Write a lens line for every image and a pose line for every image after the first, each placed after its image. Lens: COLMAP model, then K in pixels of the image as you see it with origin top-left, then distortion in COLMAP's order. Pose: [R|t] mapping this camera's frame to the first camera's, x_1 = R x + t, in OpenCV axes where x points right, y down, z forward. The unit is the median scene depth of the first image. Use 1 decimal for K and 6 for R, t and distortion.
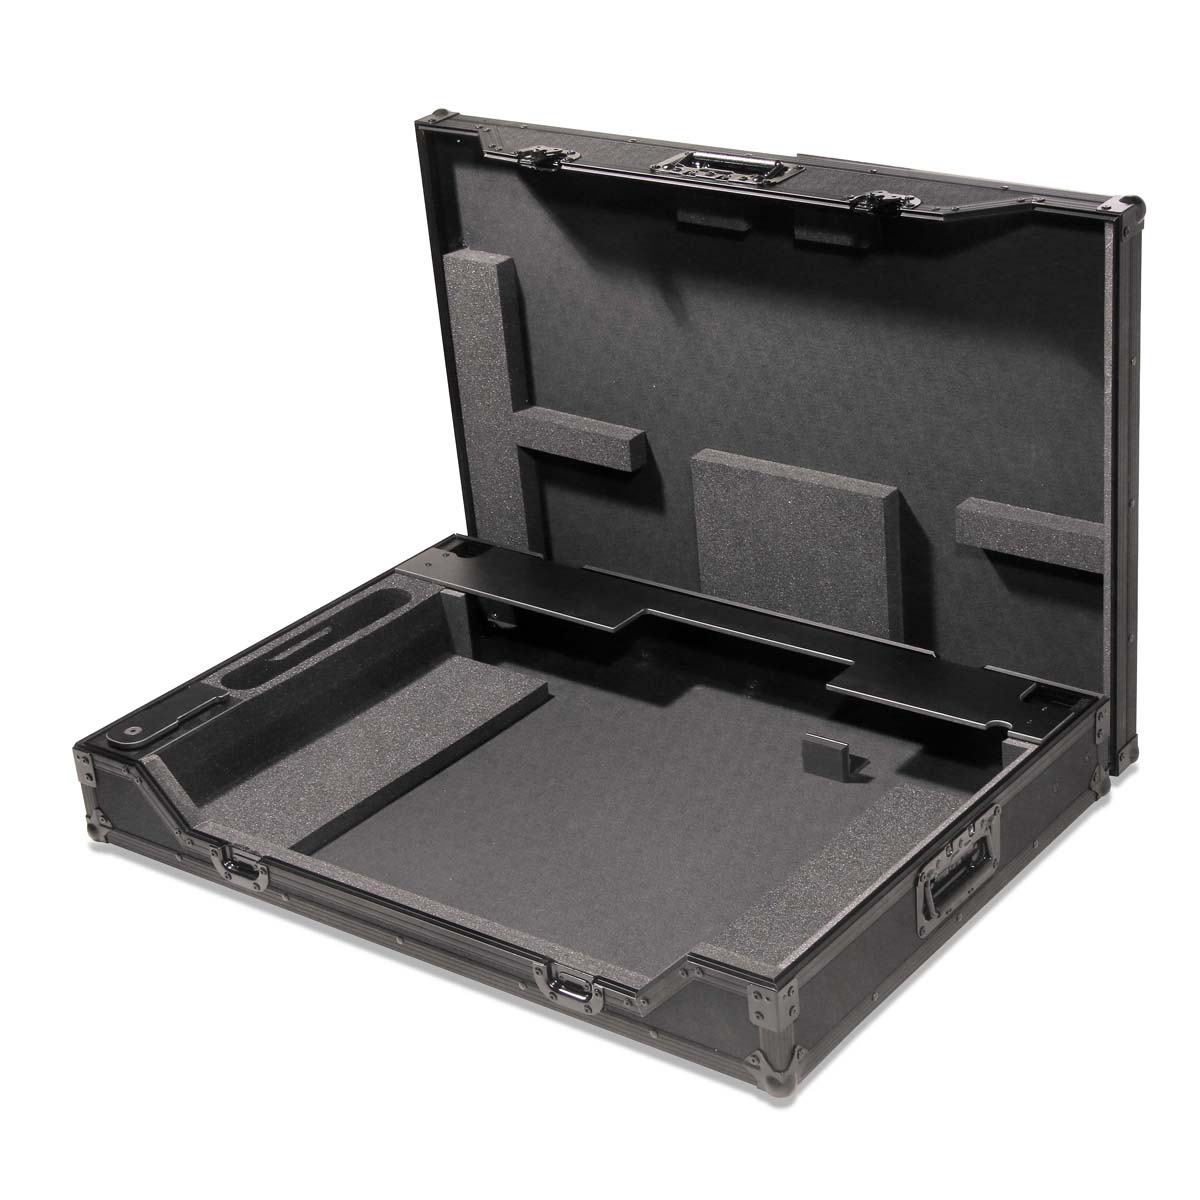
lens RADIAL K [[2375.4, 0, 632.5], [0, 2375.4, 602.7], [0, 0, 1]] dist [0.024623, 0.108100]
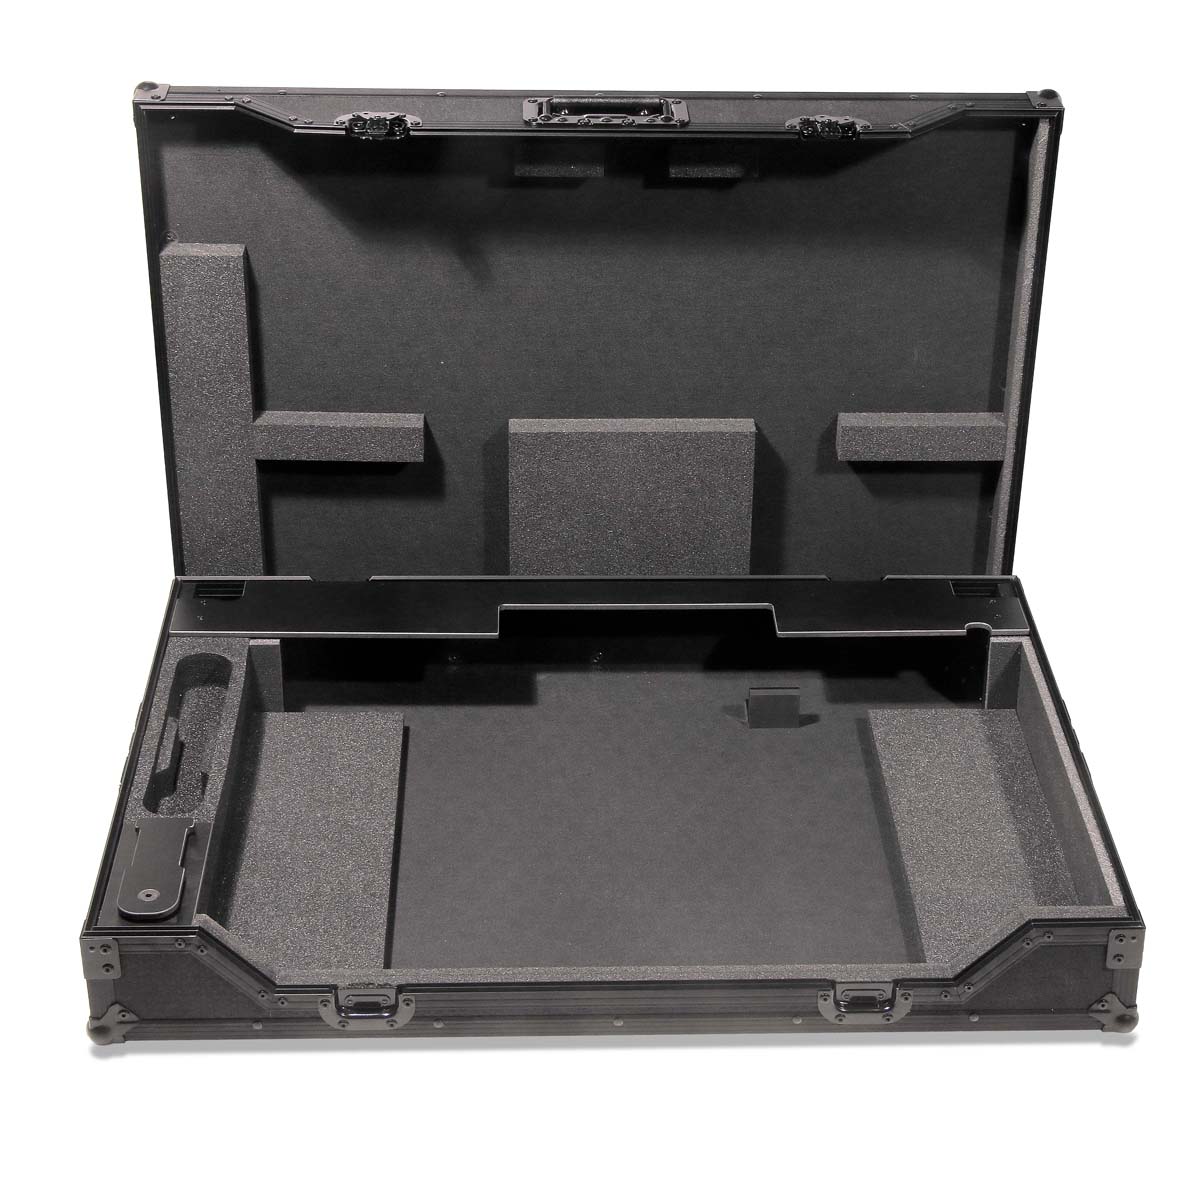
lens RADIAL K [[2558.2, 0, 583.4], [0, 2558.2, 562.9], [0, 0, 1]] dist [0.085677, 0.428907]
pose [[0.790472, -0.224240, 0.569973, -0.584851], [0.203665, 0.973850, 0.100680, -0.117340], [-0.577645, 0.036499, 0.815472, 0.207850]]
